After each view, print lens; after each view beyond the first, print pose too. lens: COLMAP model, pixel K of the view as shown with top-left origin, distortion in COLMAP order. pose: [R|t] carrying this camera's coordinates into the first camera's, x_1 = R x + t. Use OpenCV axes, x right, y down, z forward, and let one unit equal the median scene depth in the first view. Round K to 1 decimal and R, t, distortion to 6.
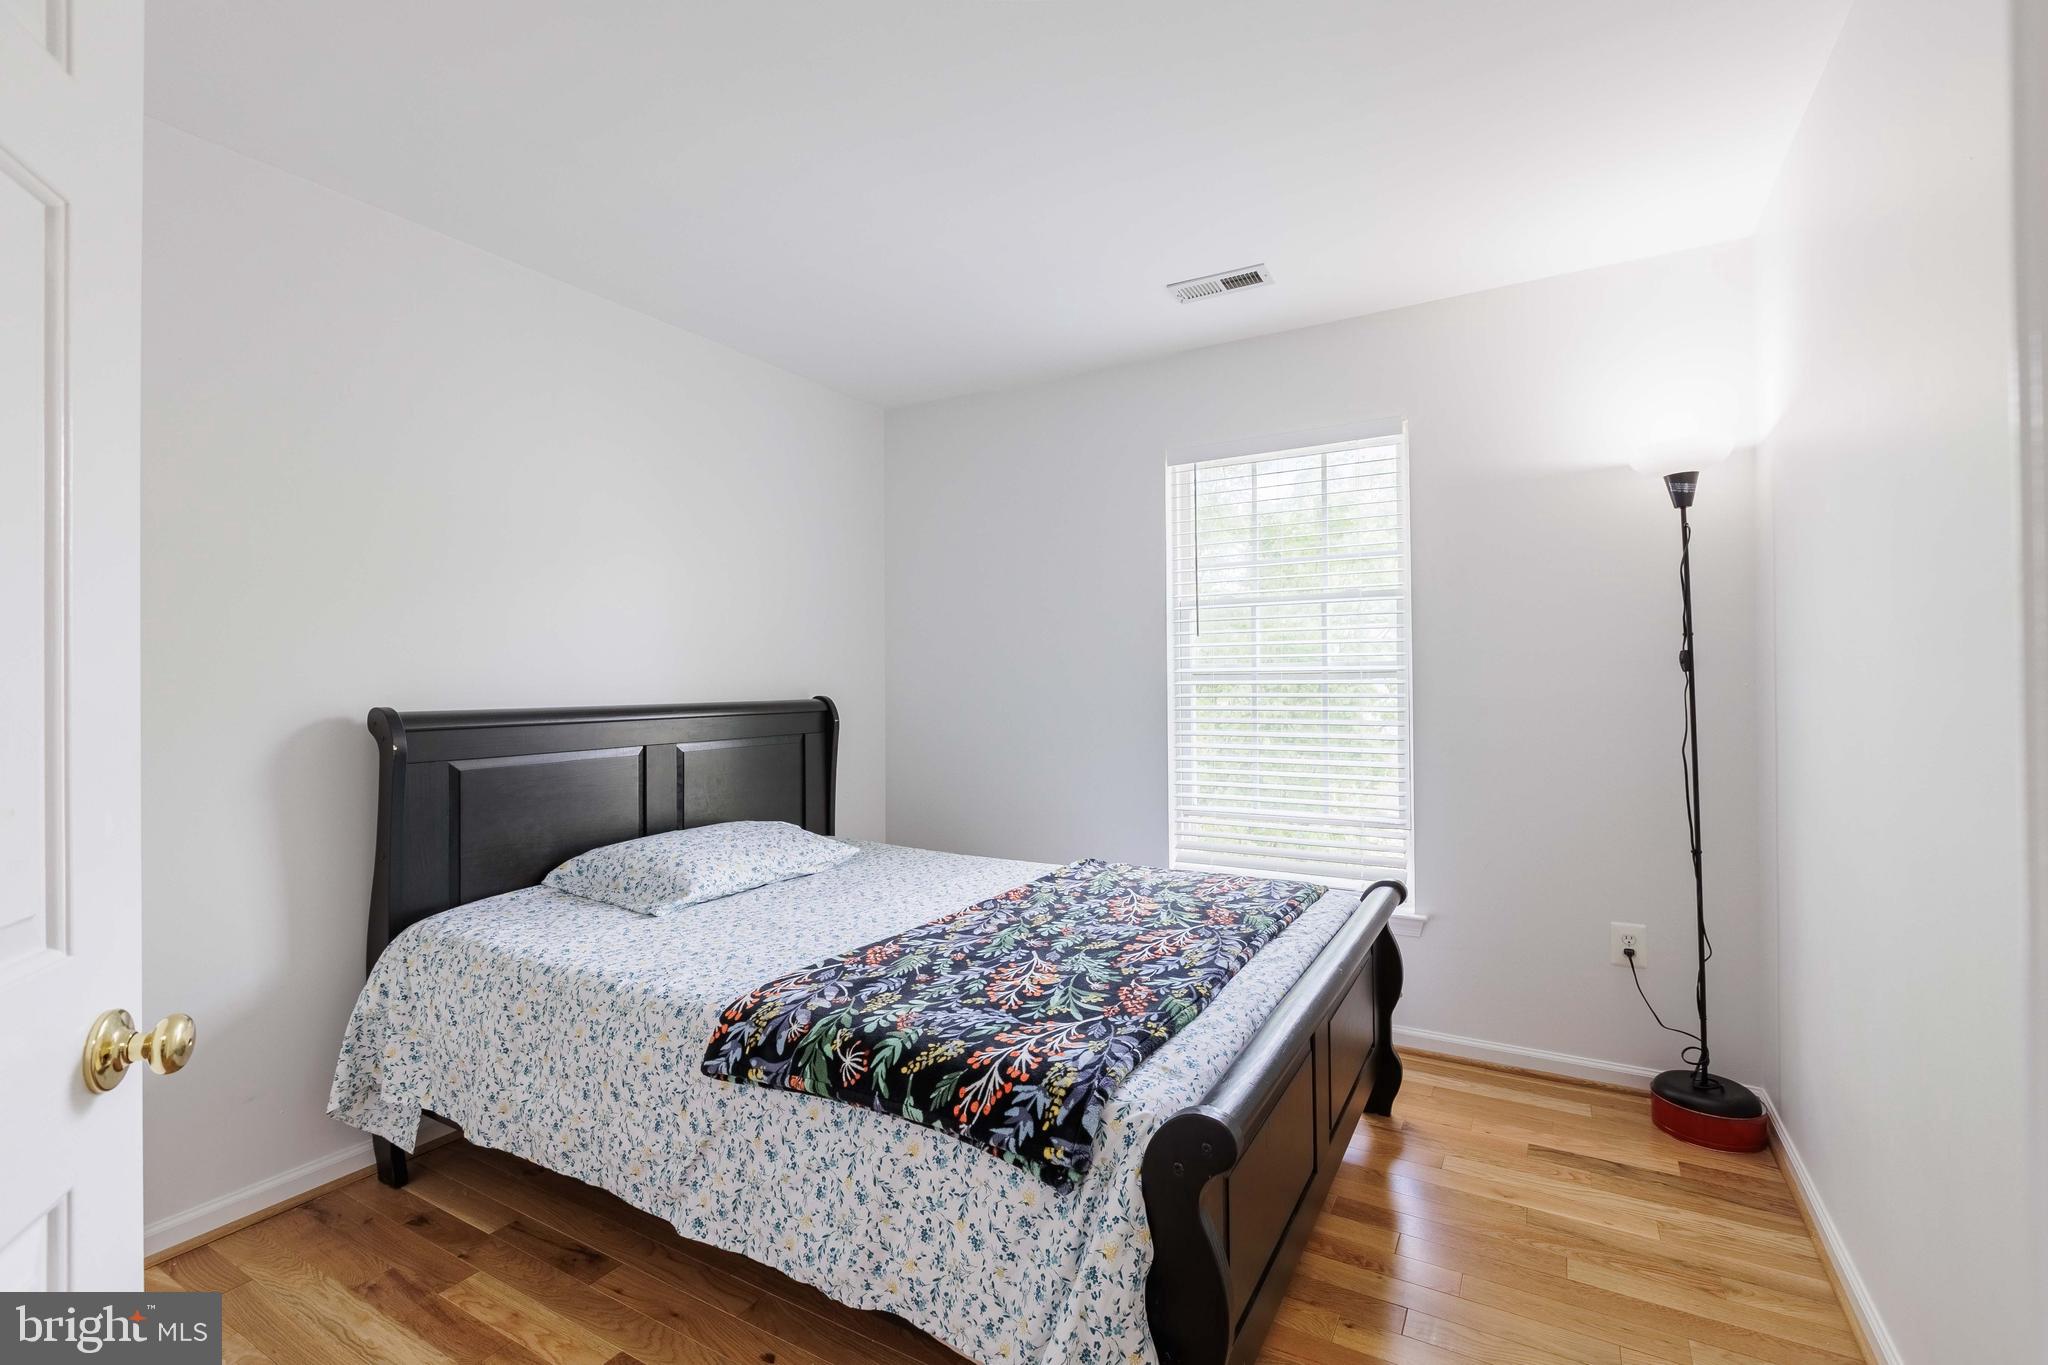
lens RADIAL K [[909.9, 0, 1022.7], [0, 909.9, 678.4], [0, 0, 1]] dist [-0.004206, 0.000026]
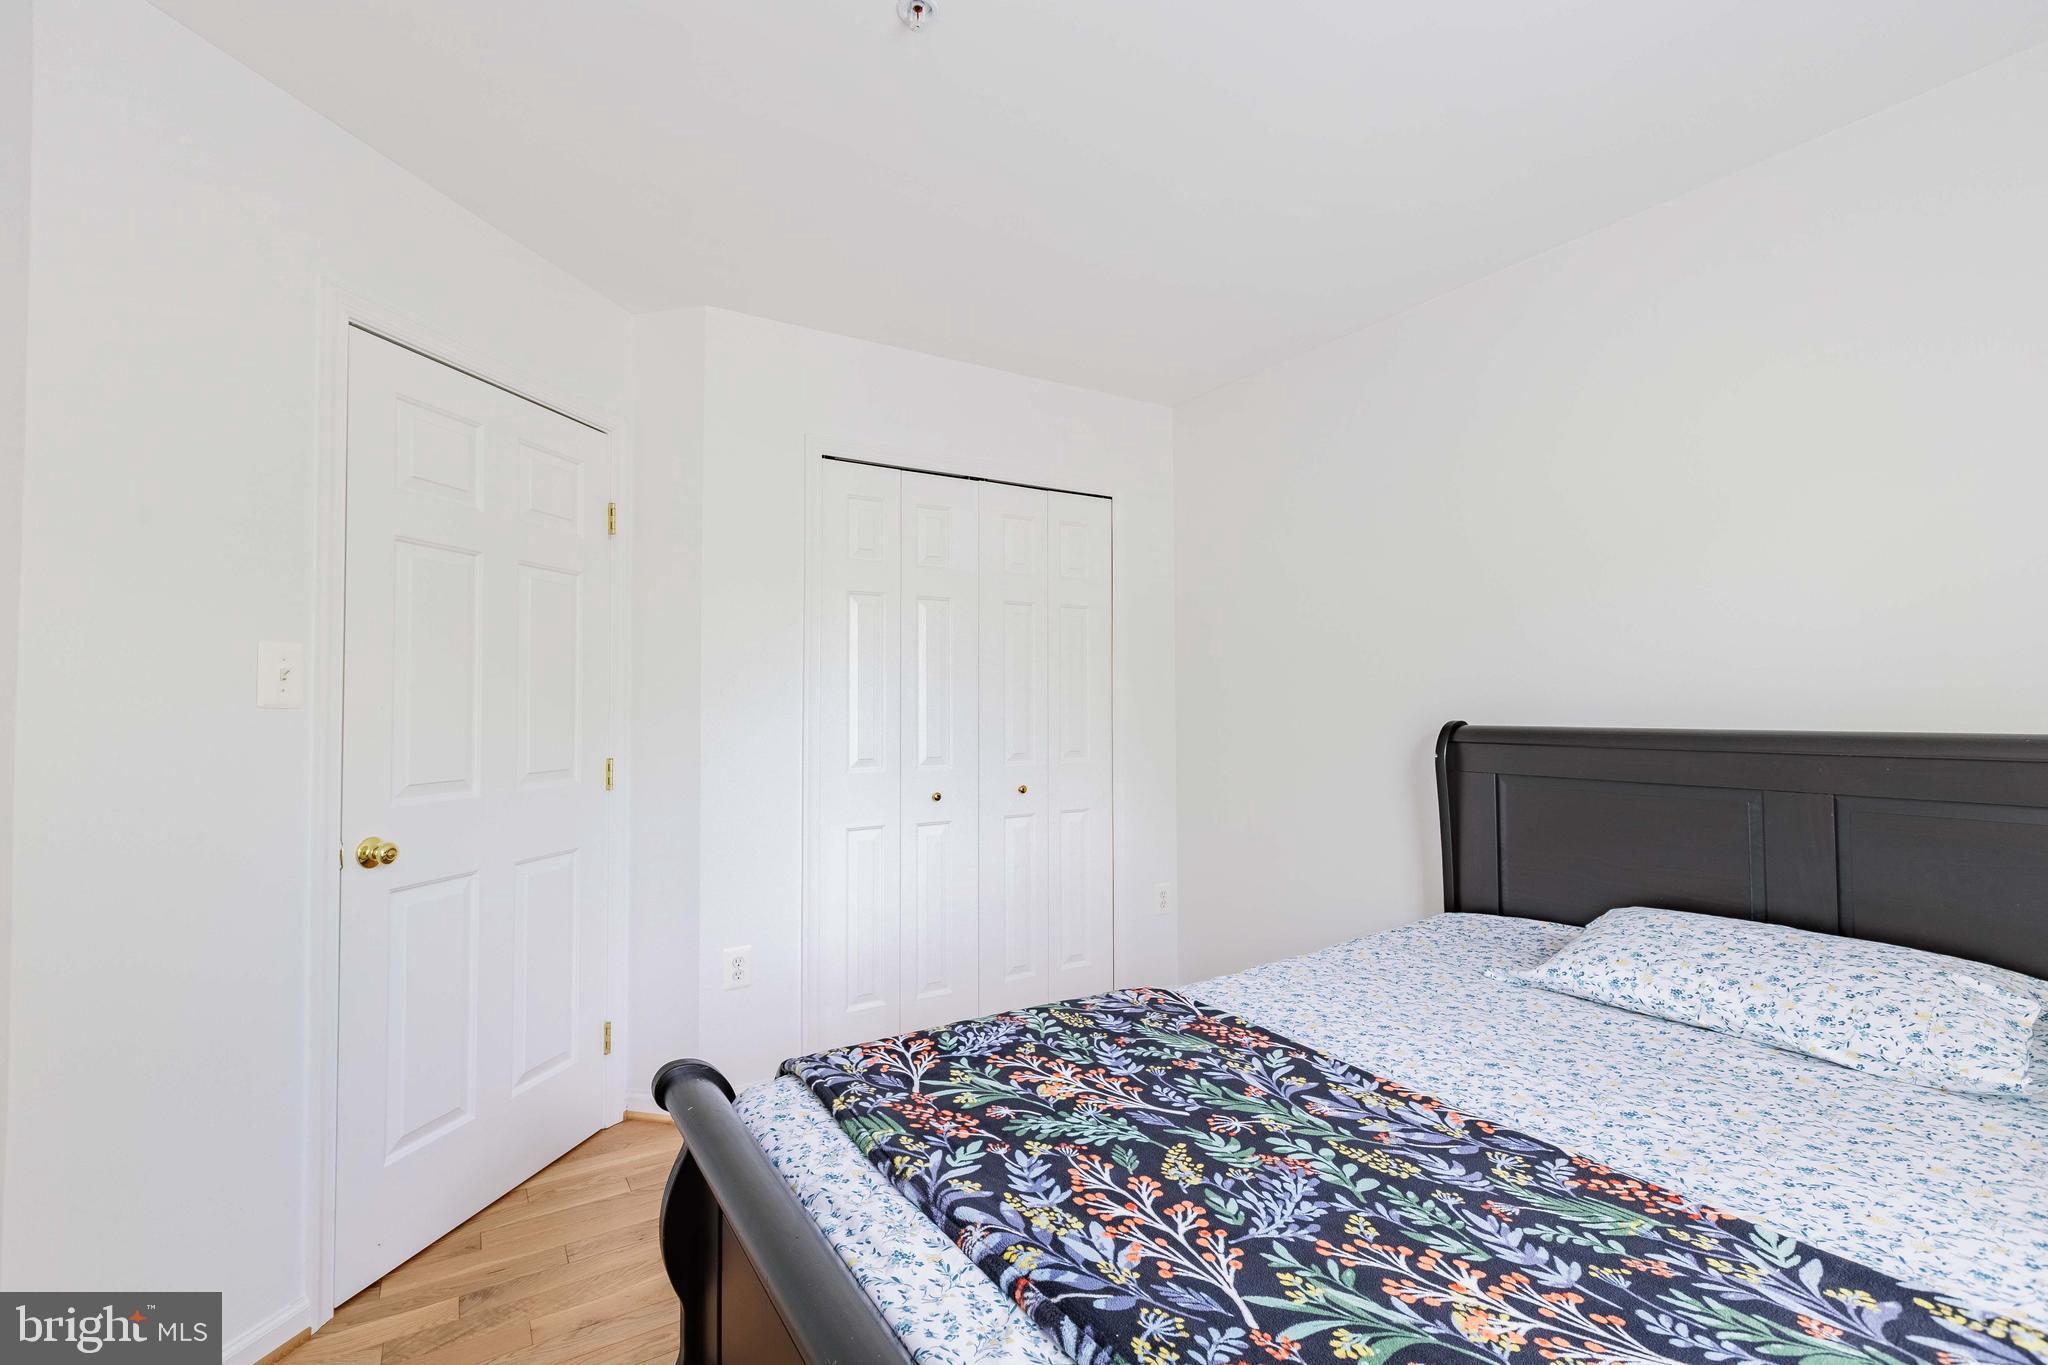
lens RADIAL K [[909.9, 0, 1022.7], [0, 909.9, 678.4], [0, 0, 1]] dist [-0.004206, 0.000026]
pose [[-0.463135, -0.012242, -0.886203, 0.691506], [0.016250, 0.999619, -0.022302, -0.005386], [0.886139, -0.024730, -0.462760, 1.267061]]
